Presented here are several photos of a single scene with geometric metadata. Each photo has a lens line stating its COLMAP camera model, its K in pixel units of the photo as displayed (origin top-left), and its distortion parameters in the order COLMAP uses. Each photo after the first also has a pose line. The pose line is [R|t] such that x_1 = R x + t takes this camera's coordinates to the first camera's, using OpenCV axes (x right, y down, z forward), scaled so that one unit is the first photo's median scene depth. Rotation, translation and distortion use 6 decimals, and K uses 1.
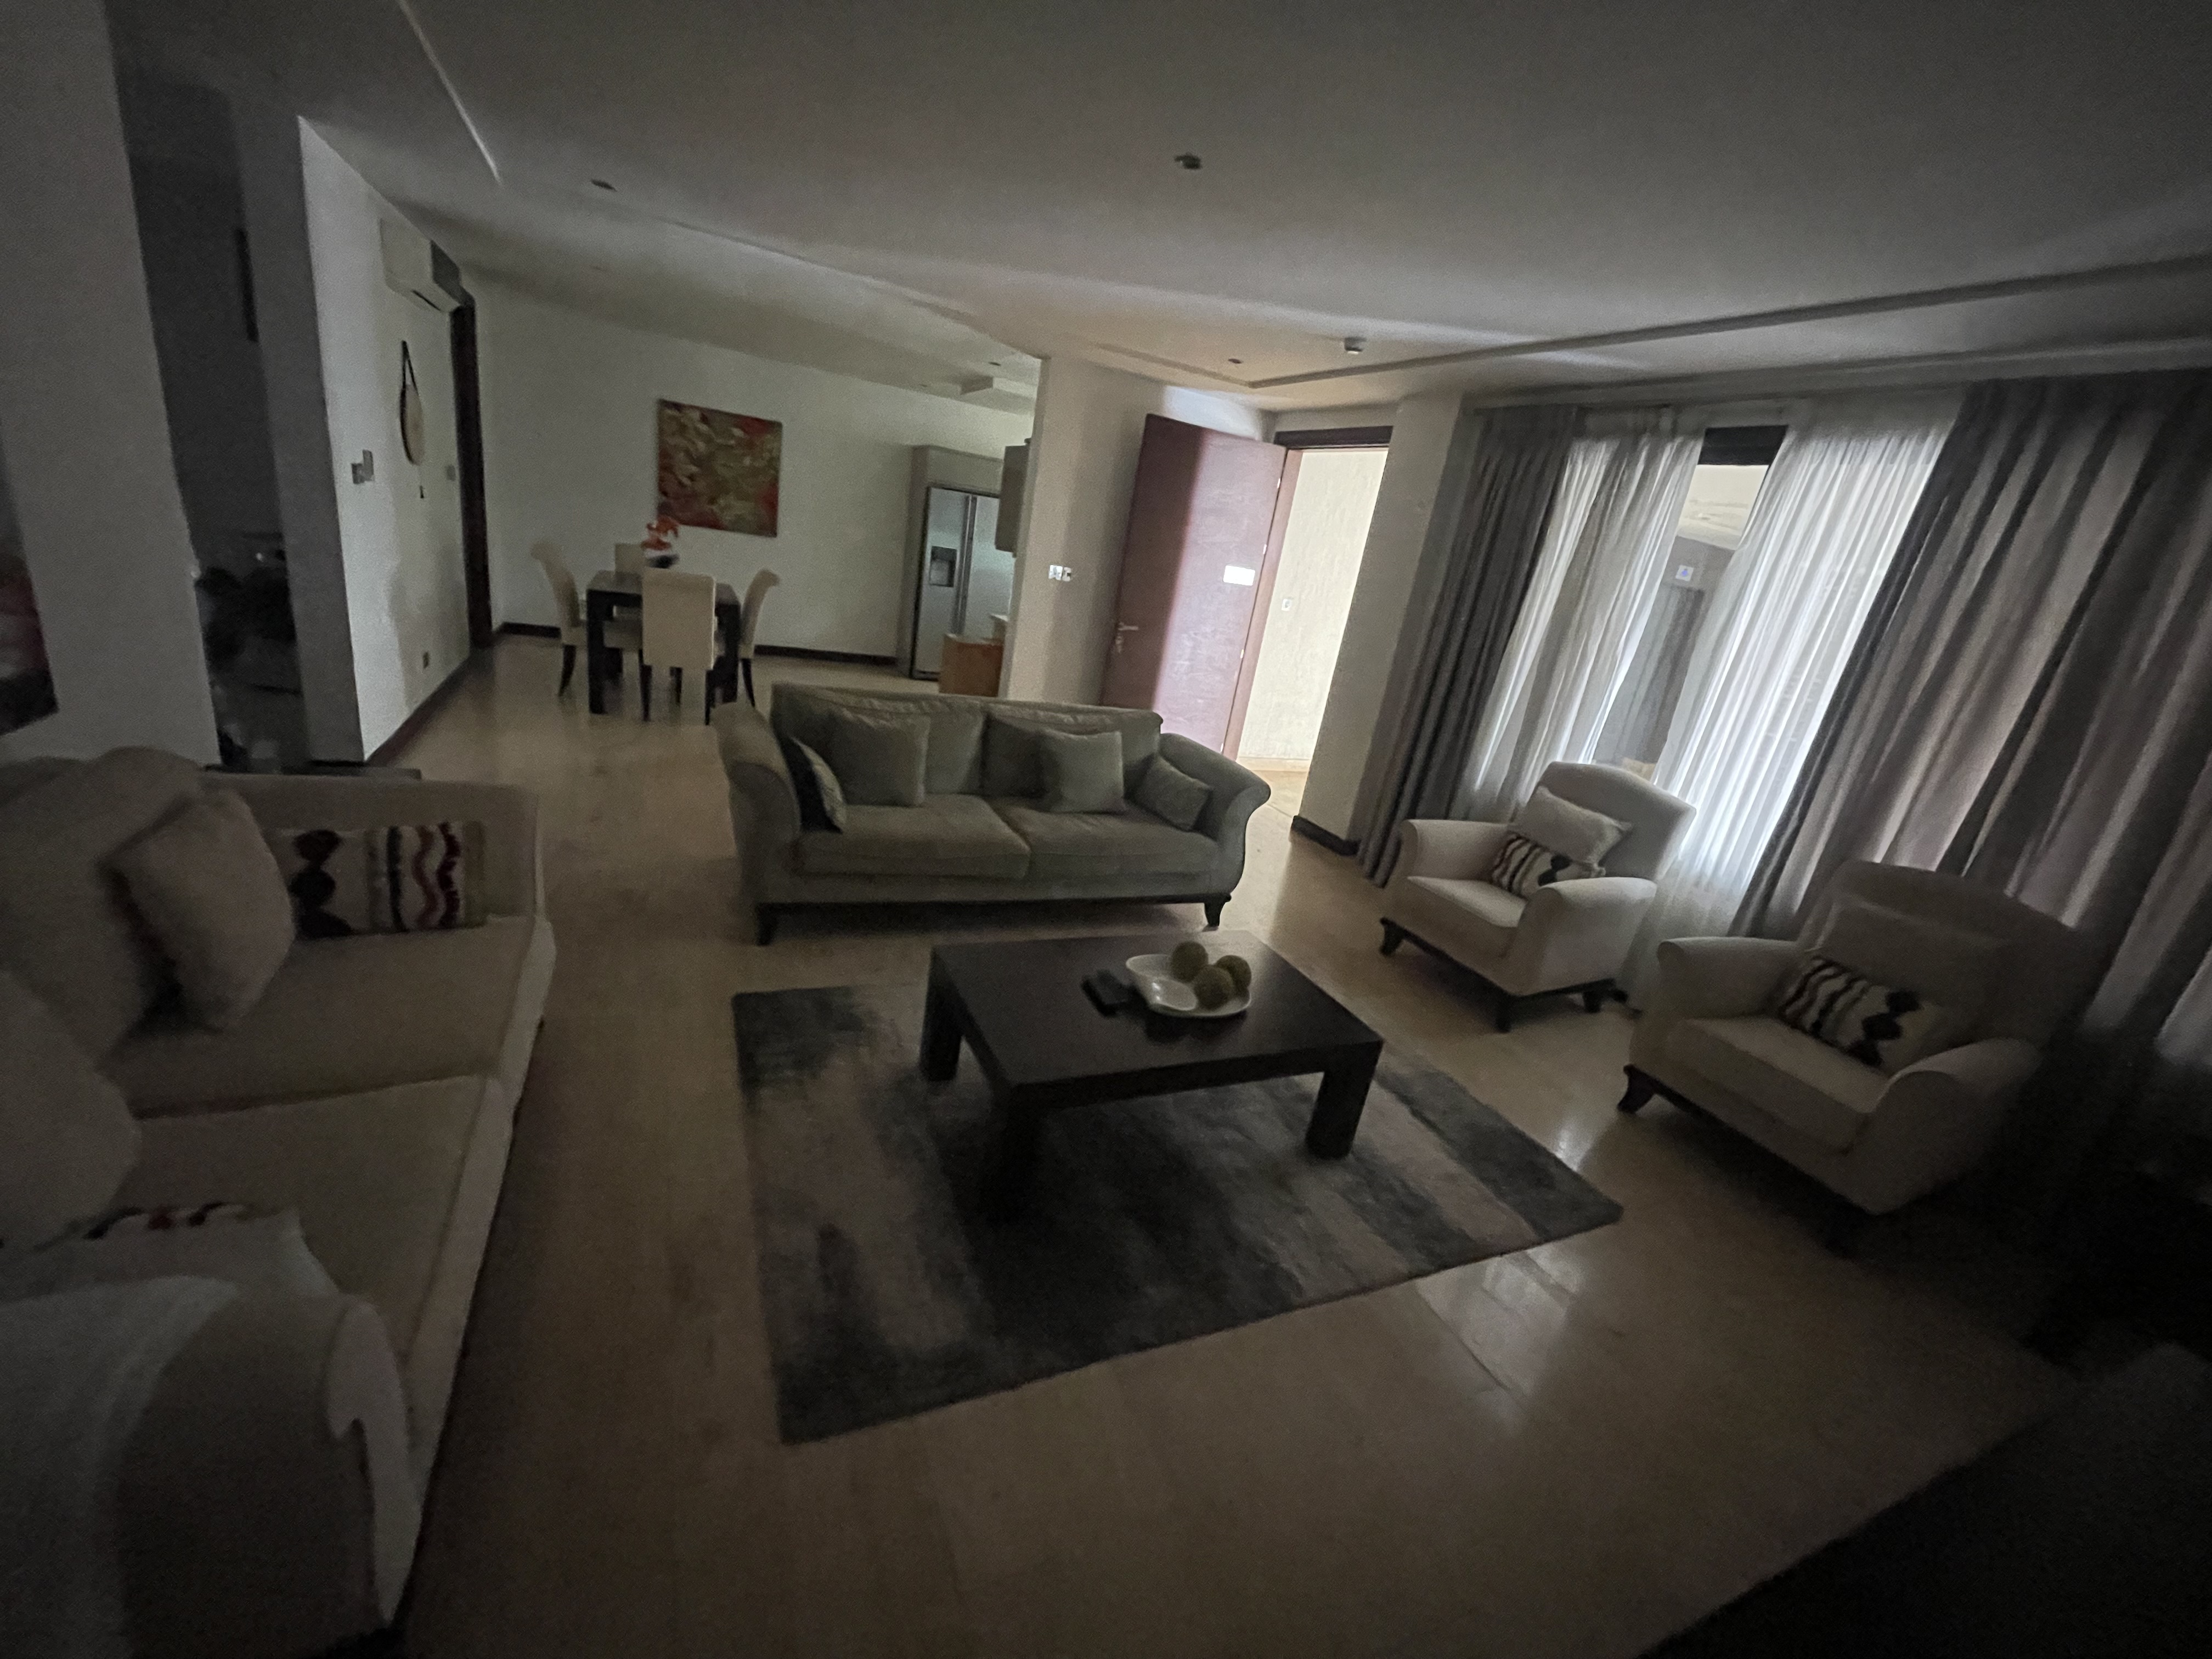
lens RADIAL K [[891.8, 0, 1086.8], [0, 891.8, 838.6], [0, 0, 1]] dist [-0.001101, -0.000810]
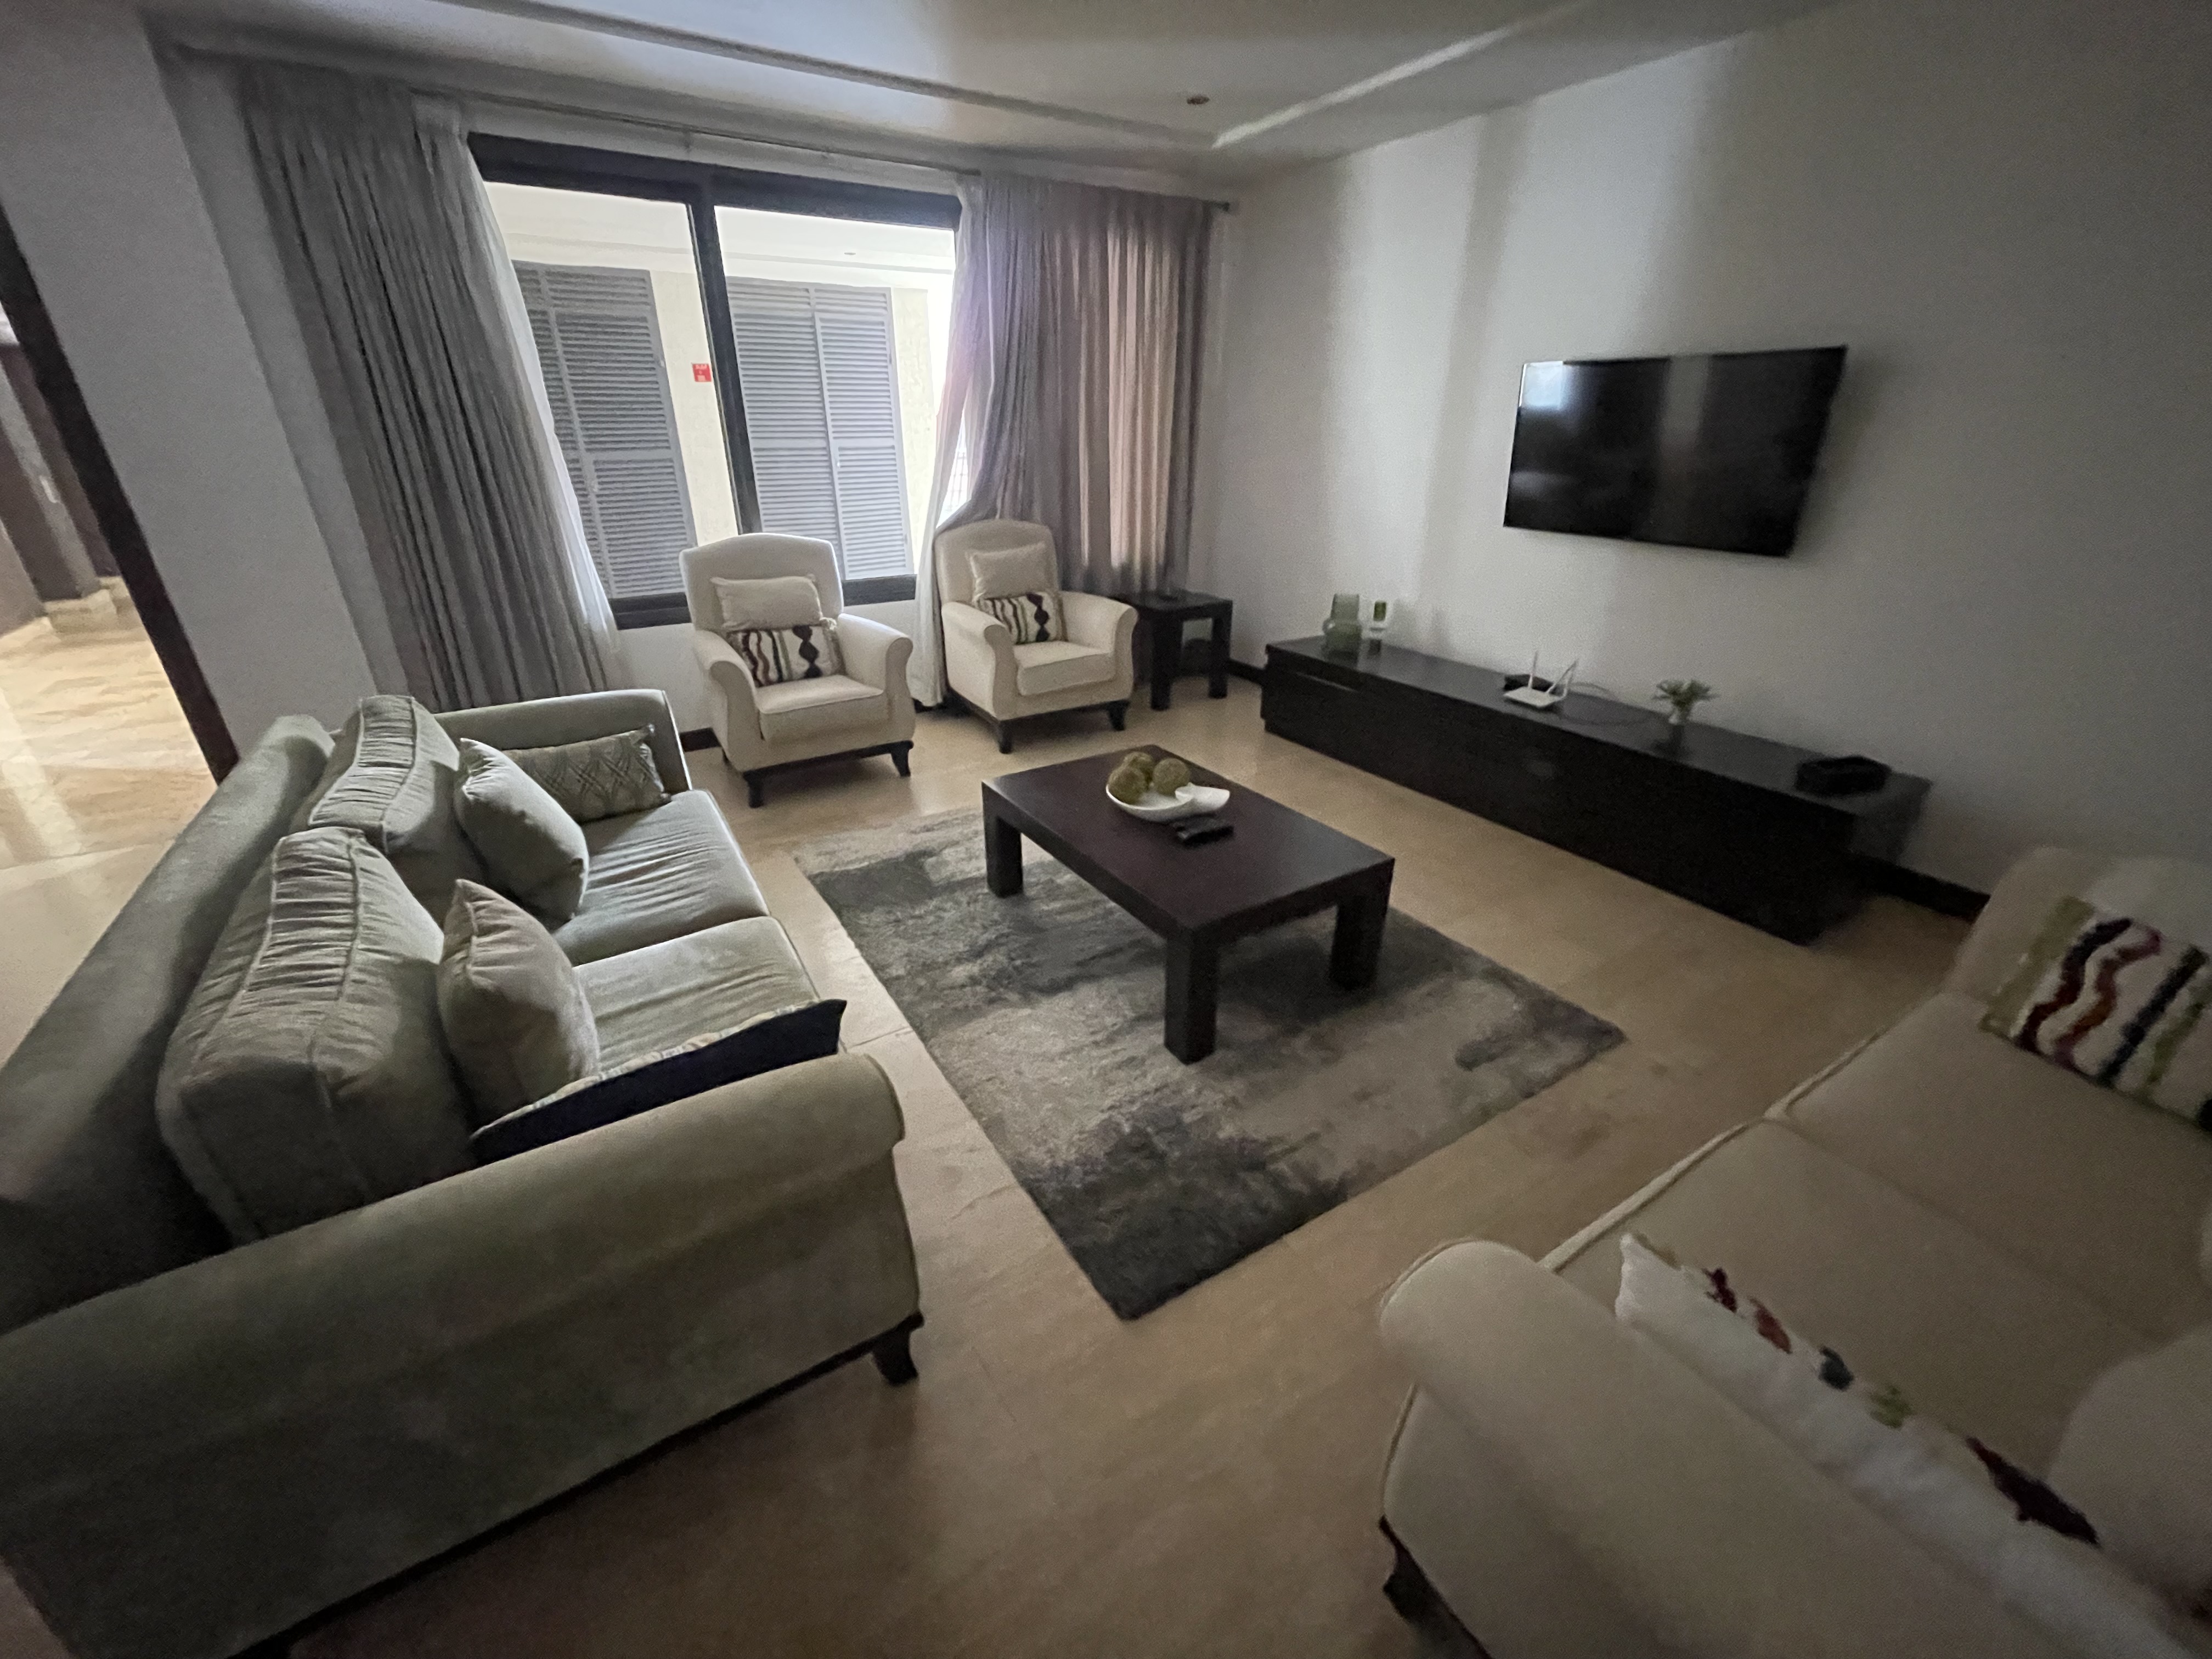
lens RADIAL K [[891.8, 0, 1098.6], [0, 891.8, 826.0], [0, 0, 1]] dist [-0.001101, -0.000810]
pose [[-0.137445, -0.546646, 0.826007, -0.838366], [0.296441, 0.772997, 0.560891, -0.459144], [-0.945109, 0.321954, 0.055804, 1.096838]]
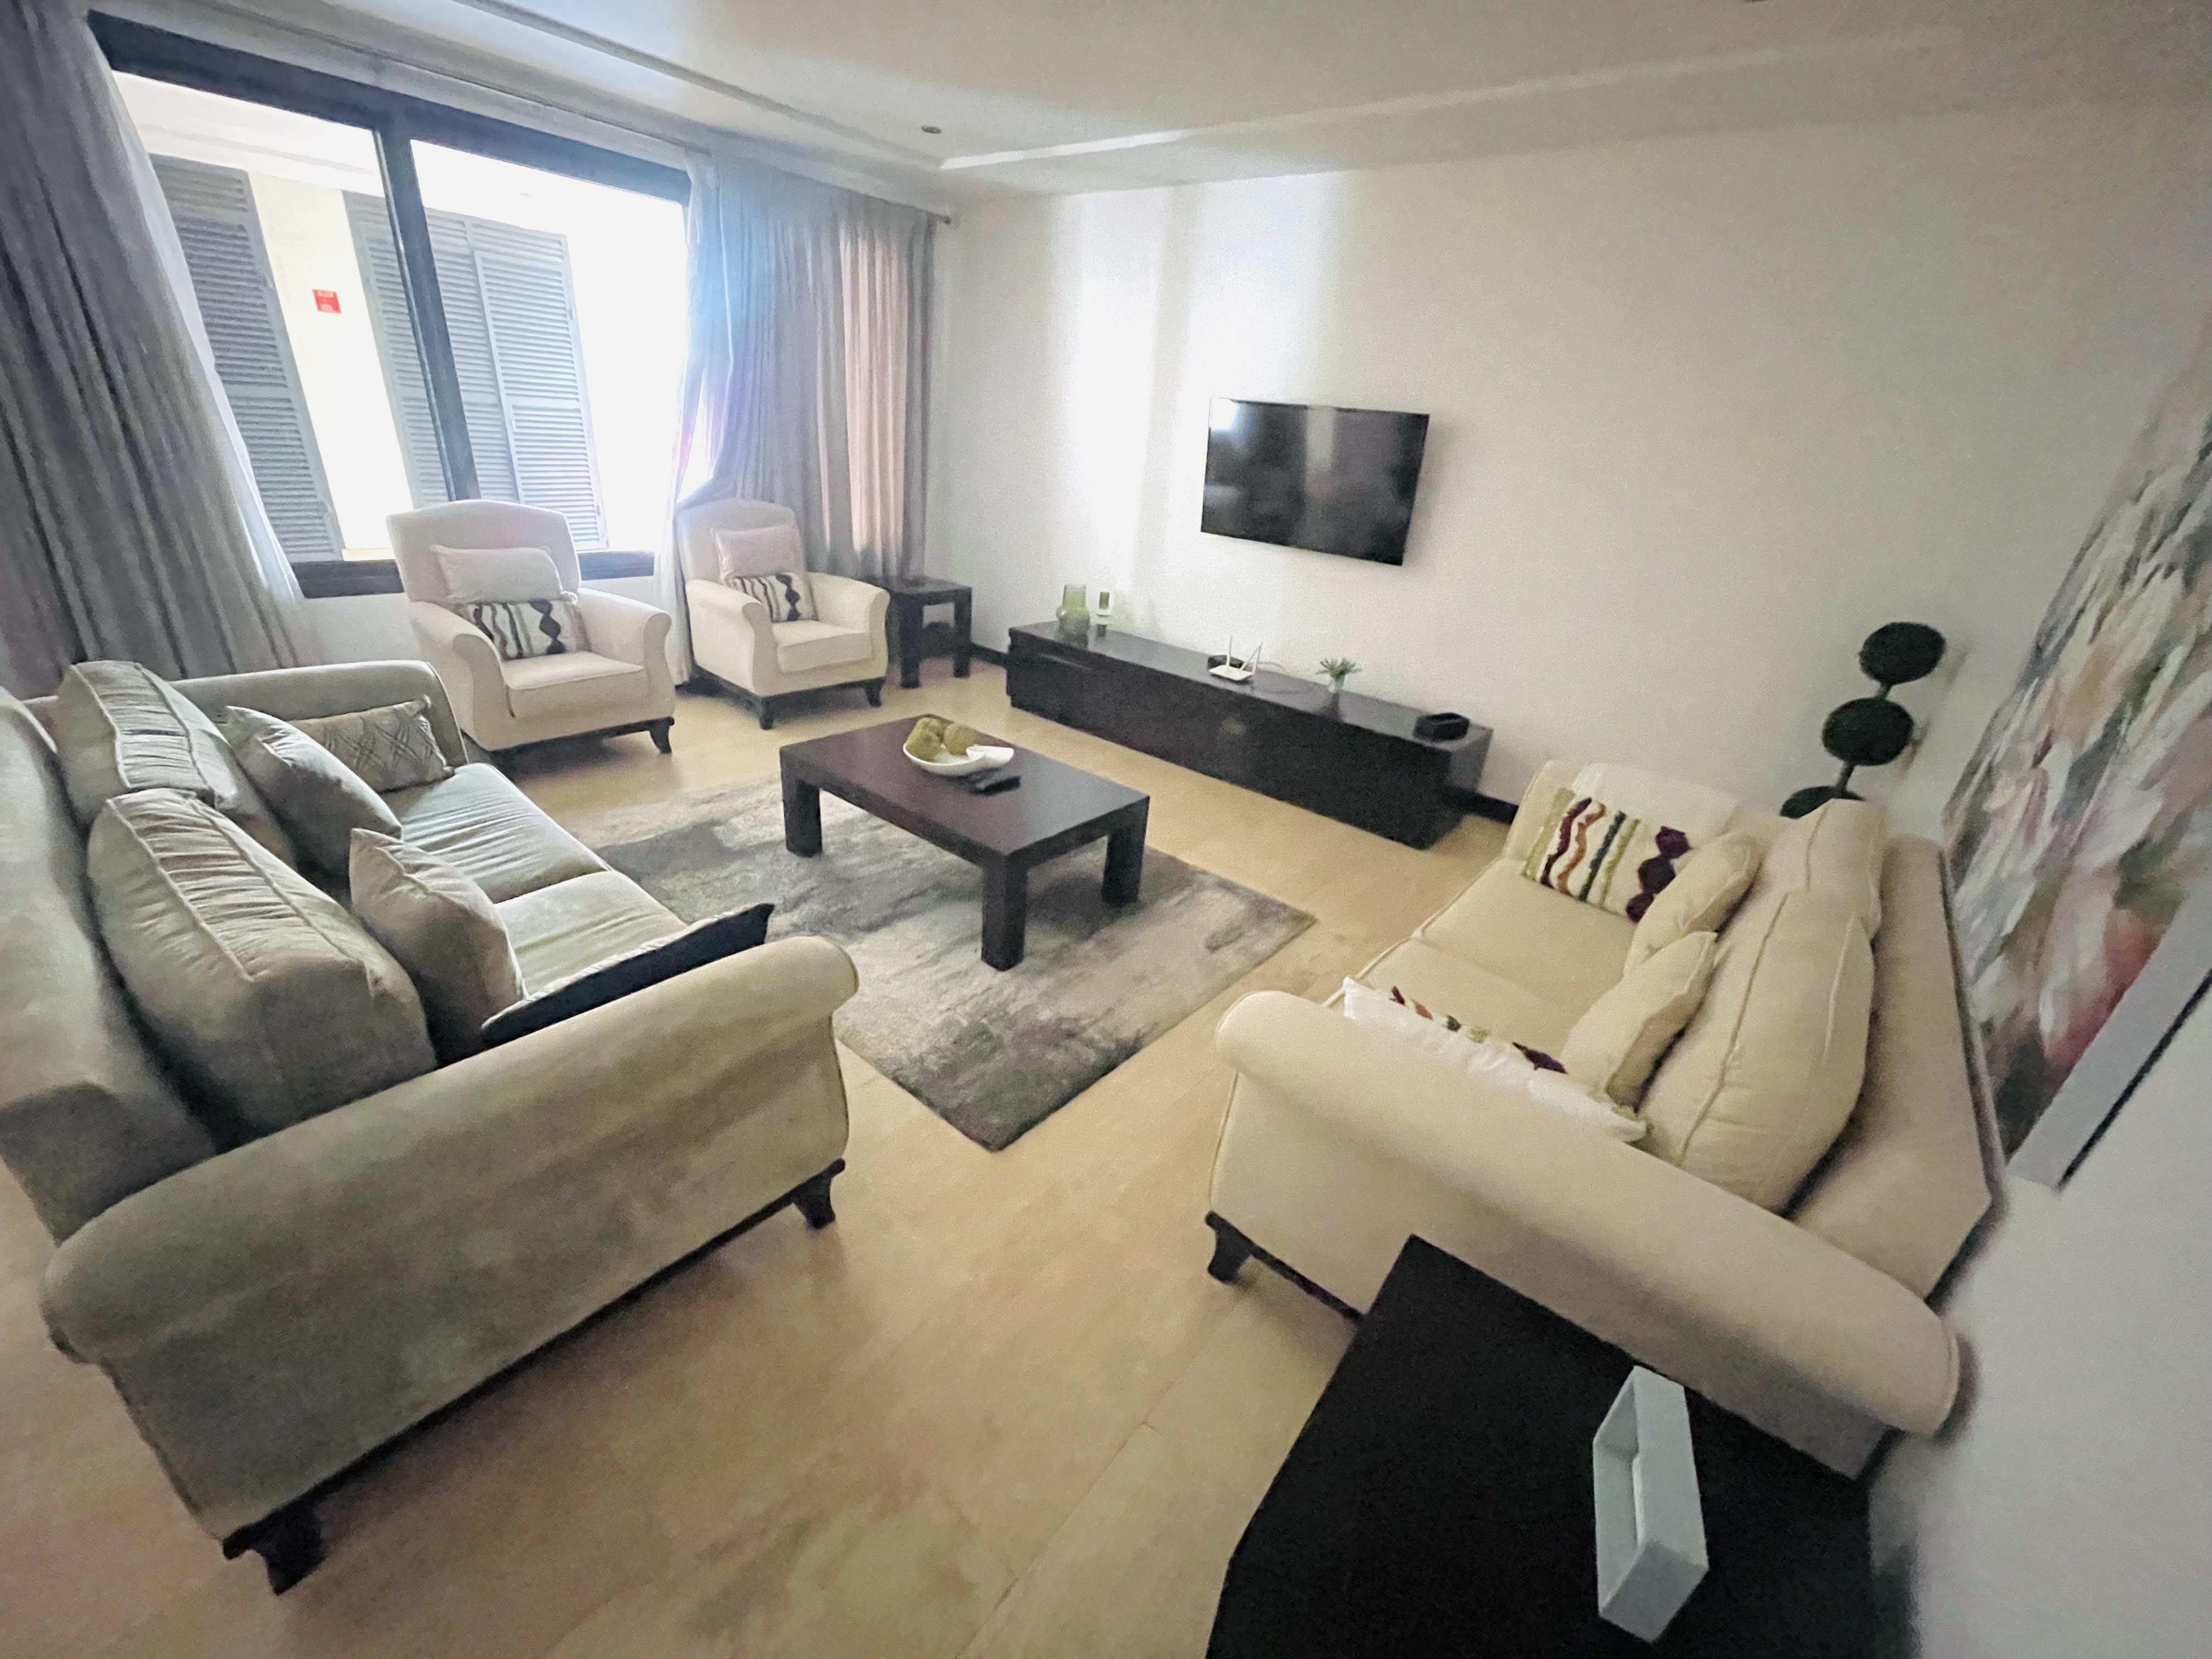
lens RADIAL K [[891.8, 0, 1100.9], [0, 891.8, 827.5], [0, 0, 1]] dist [-0.001101, -0.000810]
pose [[-0.426115, -0.540710, 0.725299, -0.984450], [0.138636, 0.753230, 0.642981, -0.555633], [-0.893983, 0.374536, -0.246001, 1.239810]]
